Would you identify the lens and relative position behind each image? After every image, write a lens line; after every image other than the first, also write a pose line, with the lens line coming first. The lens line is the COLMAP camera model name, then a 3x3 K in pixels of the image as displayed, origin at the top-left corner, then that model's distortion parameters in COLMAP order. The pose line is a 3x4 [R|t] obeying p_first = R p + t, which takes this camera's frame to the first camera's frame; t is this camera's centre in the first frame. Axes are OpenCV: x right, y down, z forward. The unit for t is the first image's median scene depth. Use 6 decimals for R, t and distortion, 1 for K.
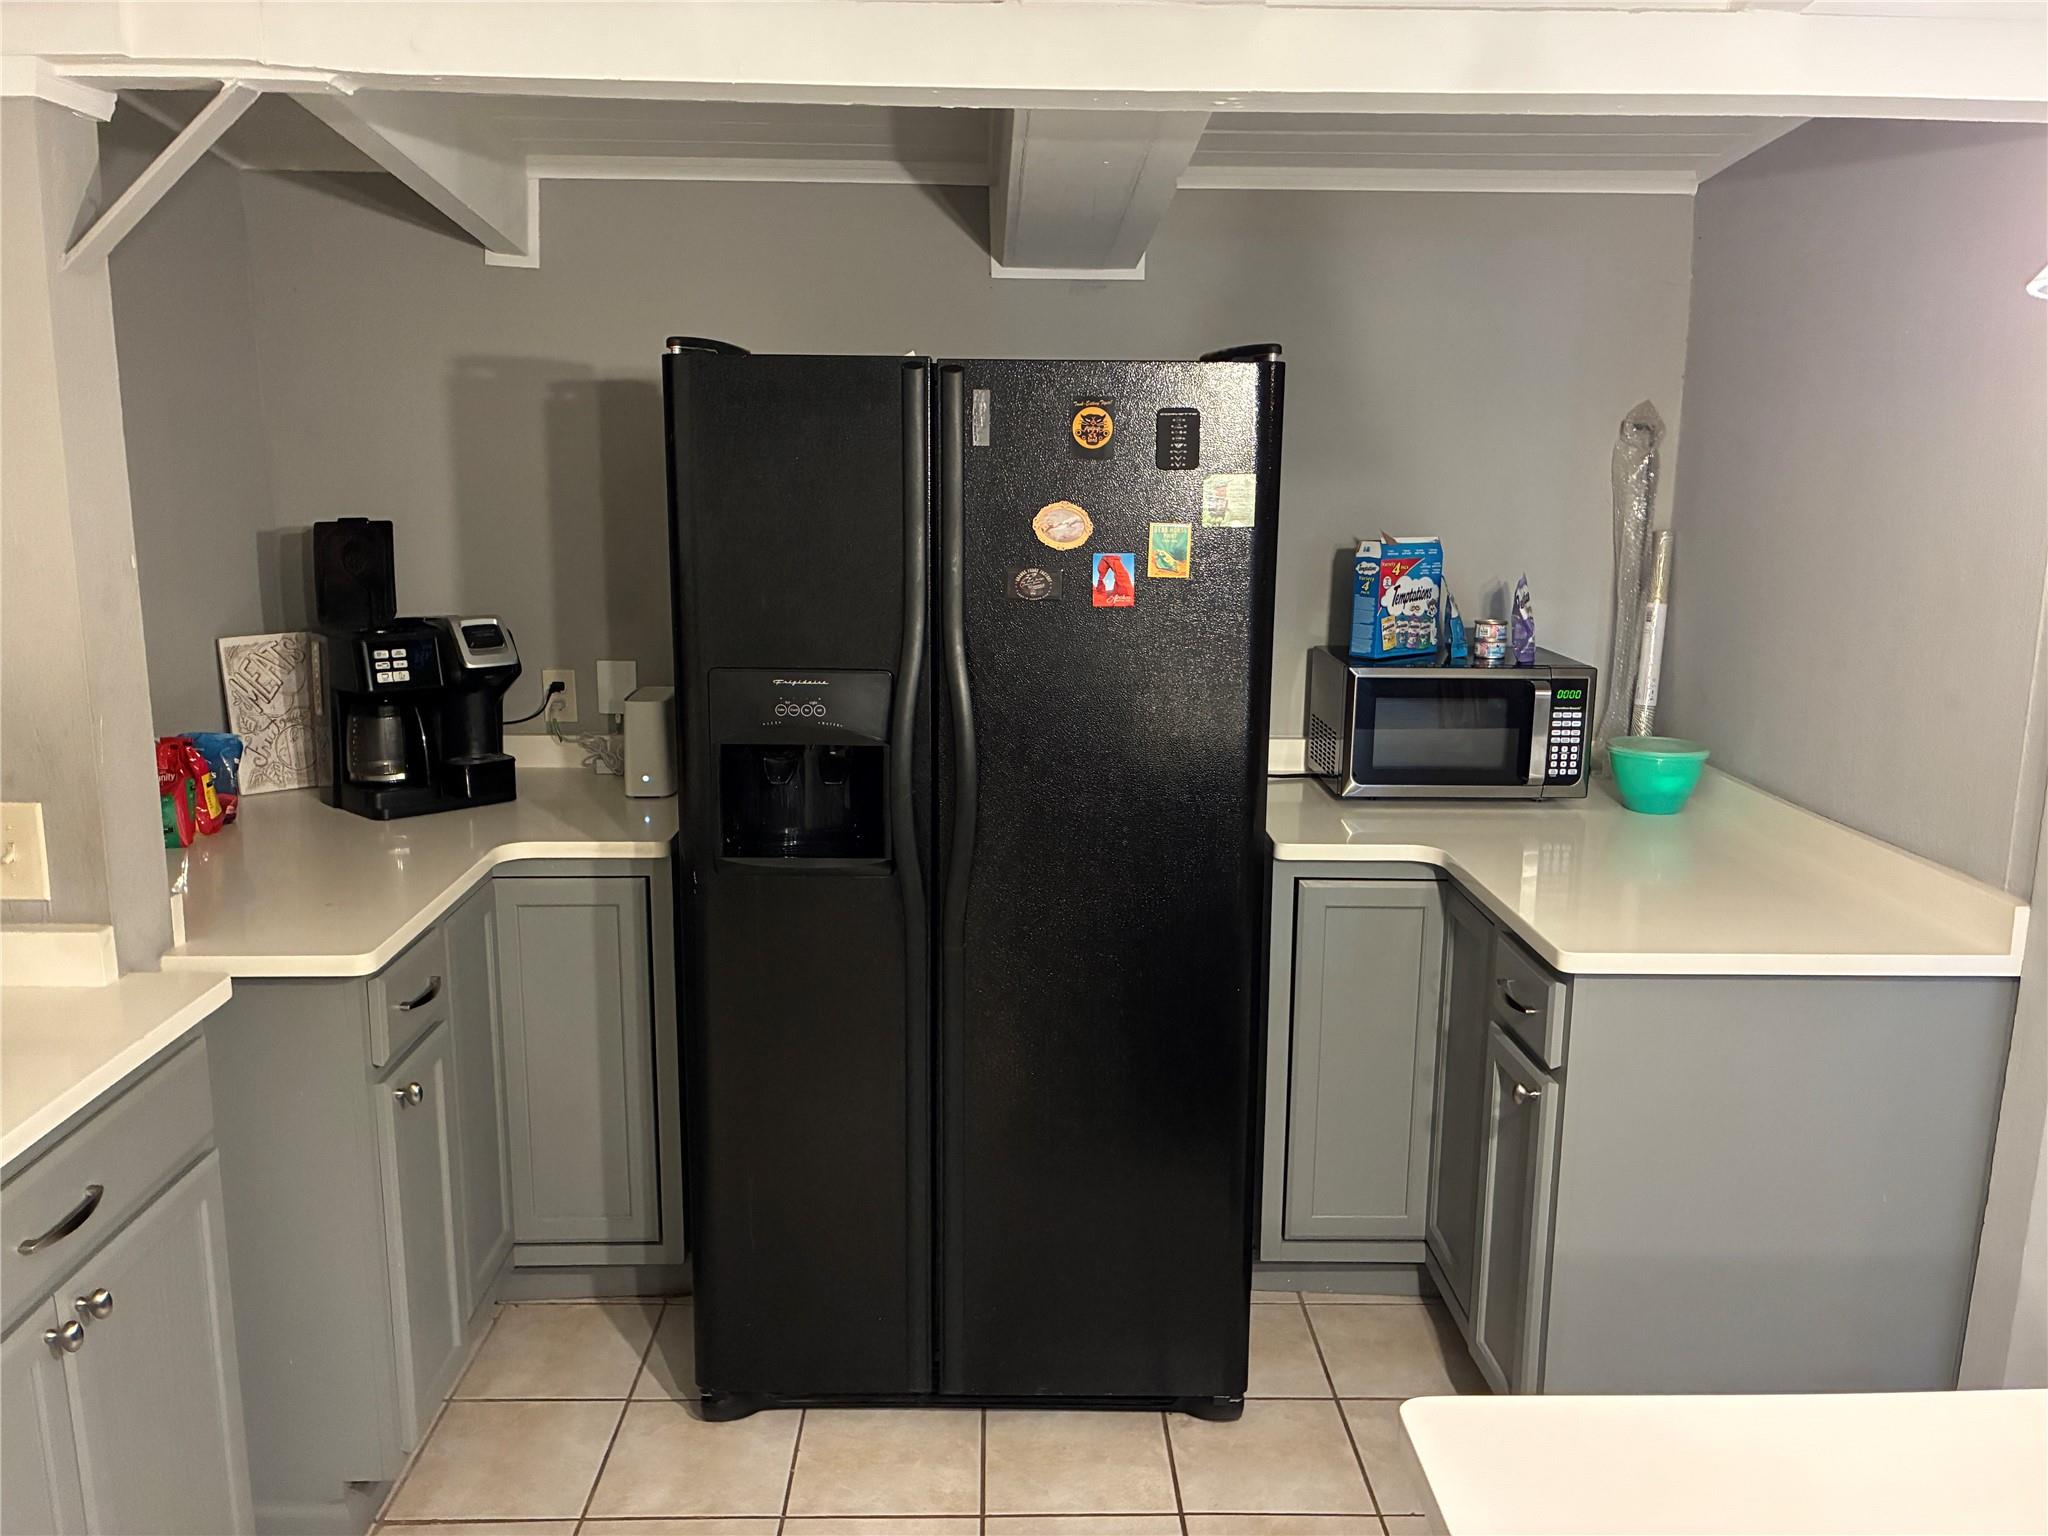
lens RADIAL K [[1536.5, 0, 1029.6], [0, 1536.5, 763.0], [0, 0, 1]] dist [0.039479, -0.051914]
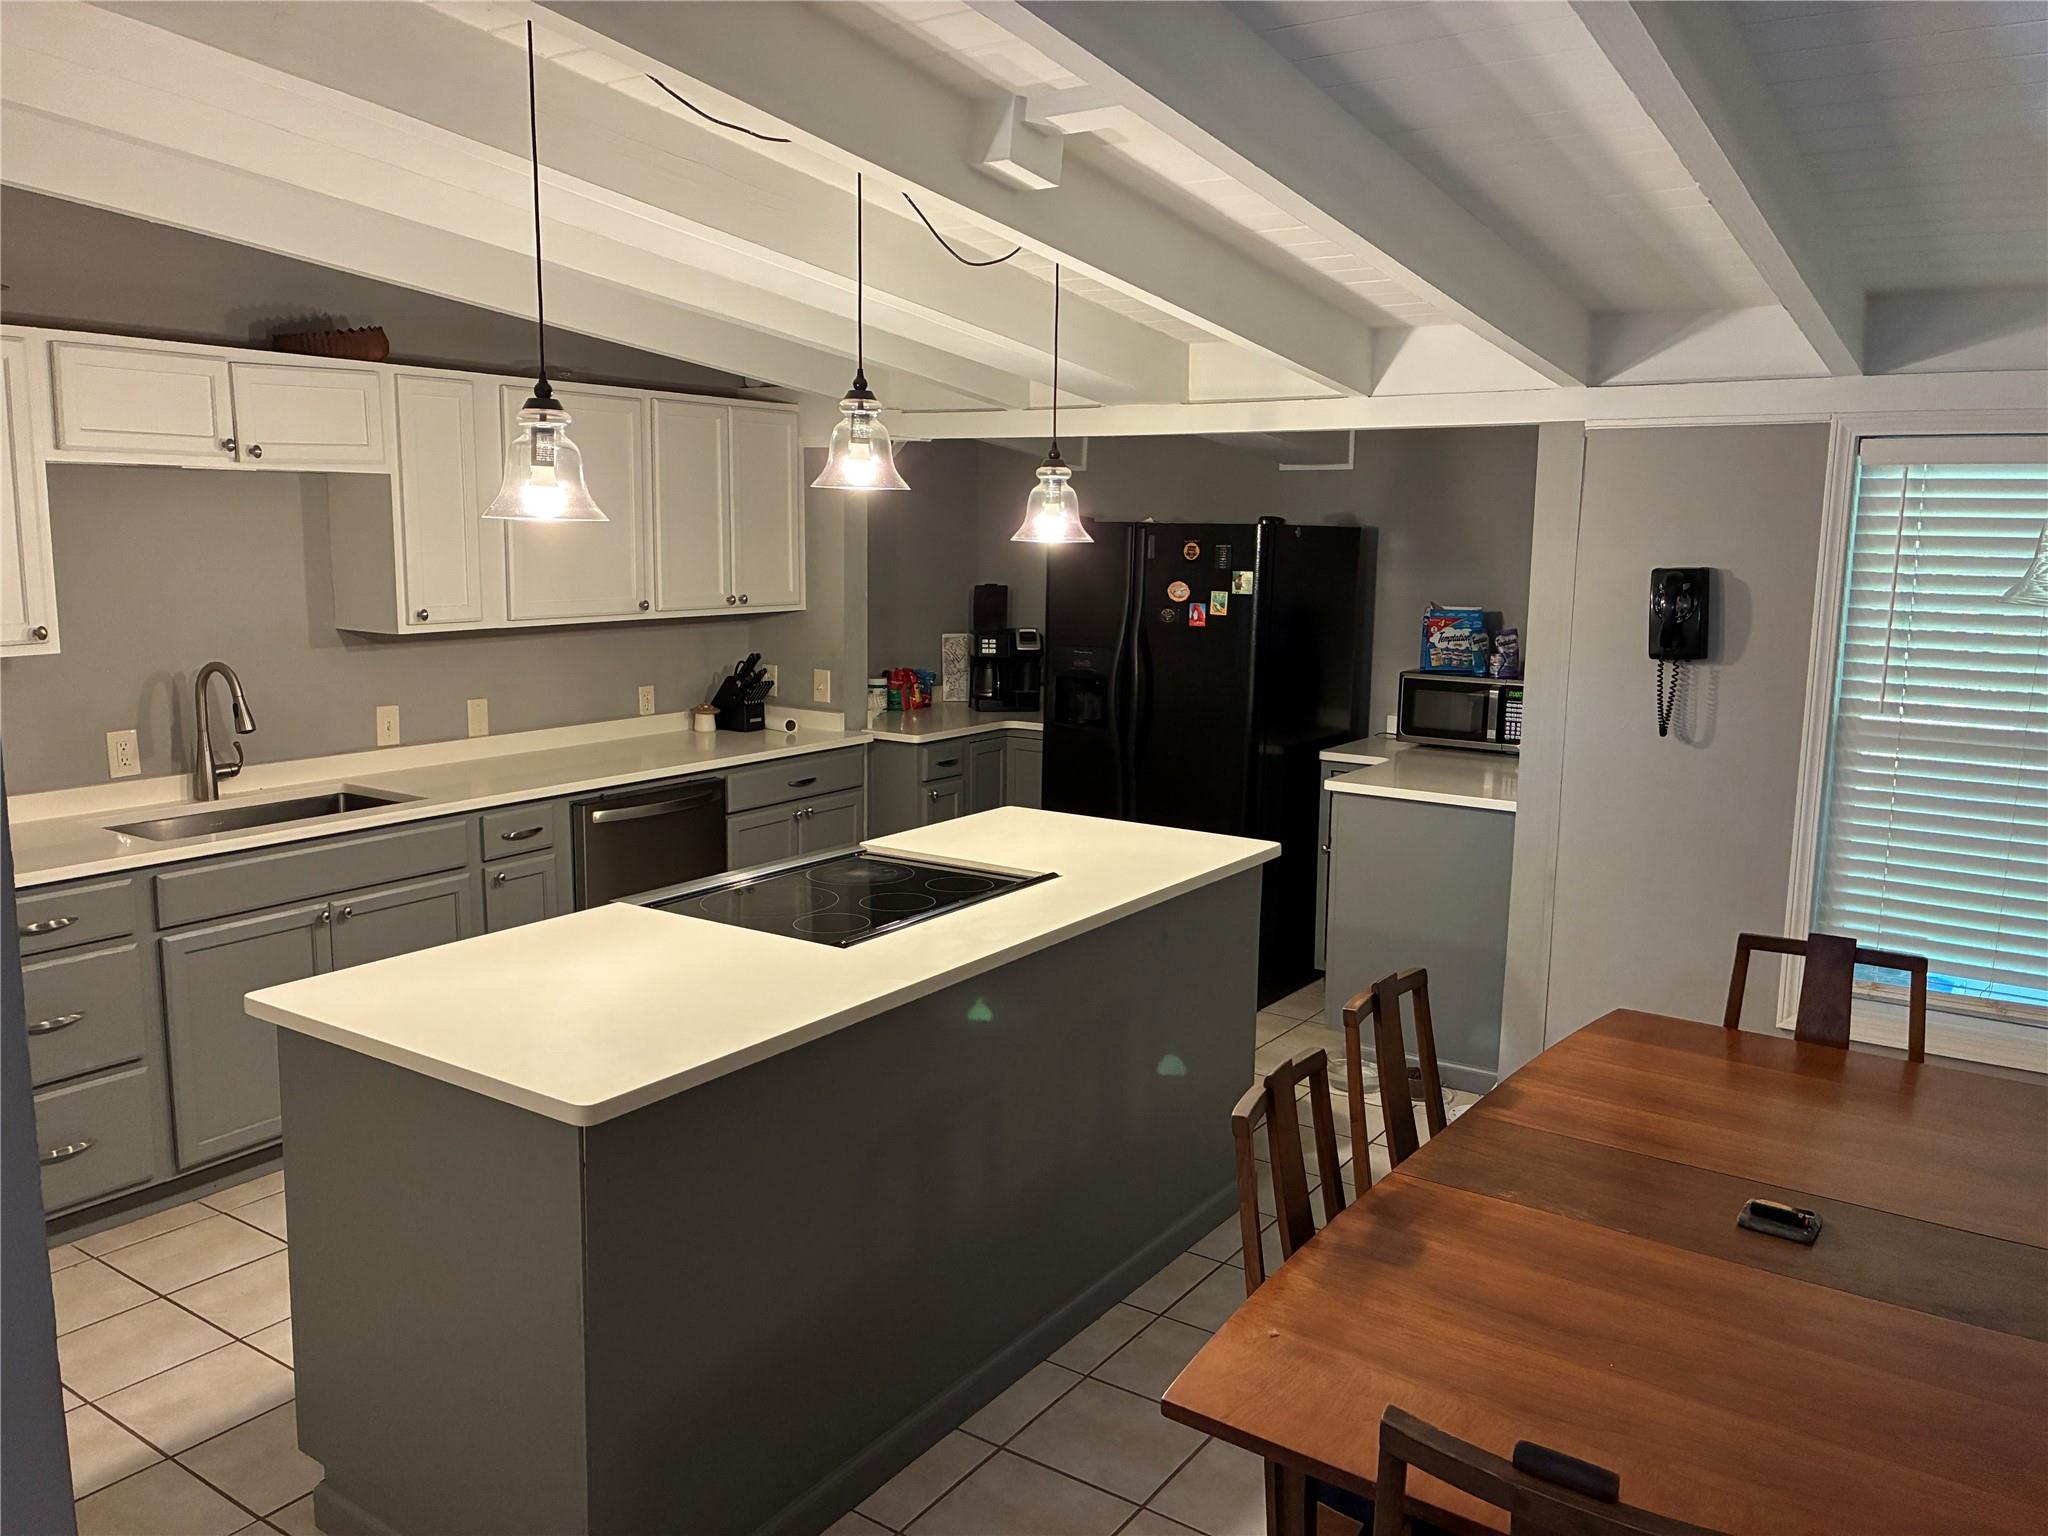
lens RADIAL K [[1536.5, 0, 1023.4], [0, 1536.5, 770.2], [0, 0, 1]] dist [0.039479, -0.051914]
pose [[0.805093, 0.092668, -0.585865, 1.235605], [-0.120835, 0.992631, -0.009044, 0.169083], [0.580710, 0.078074, 0.810358, -1.035867]]
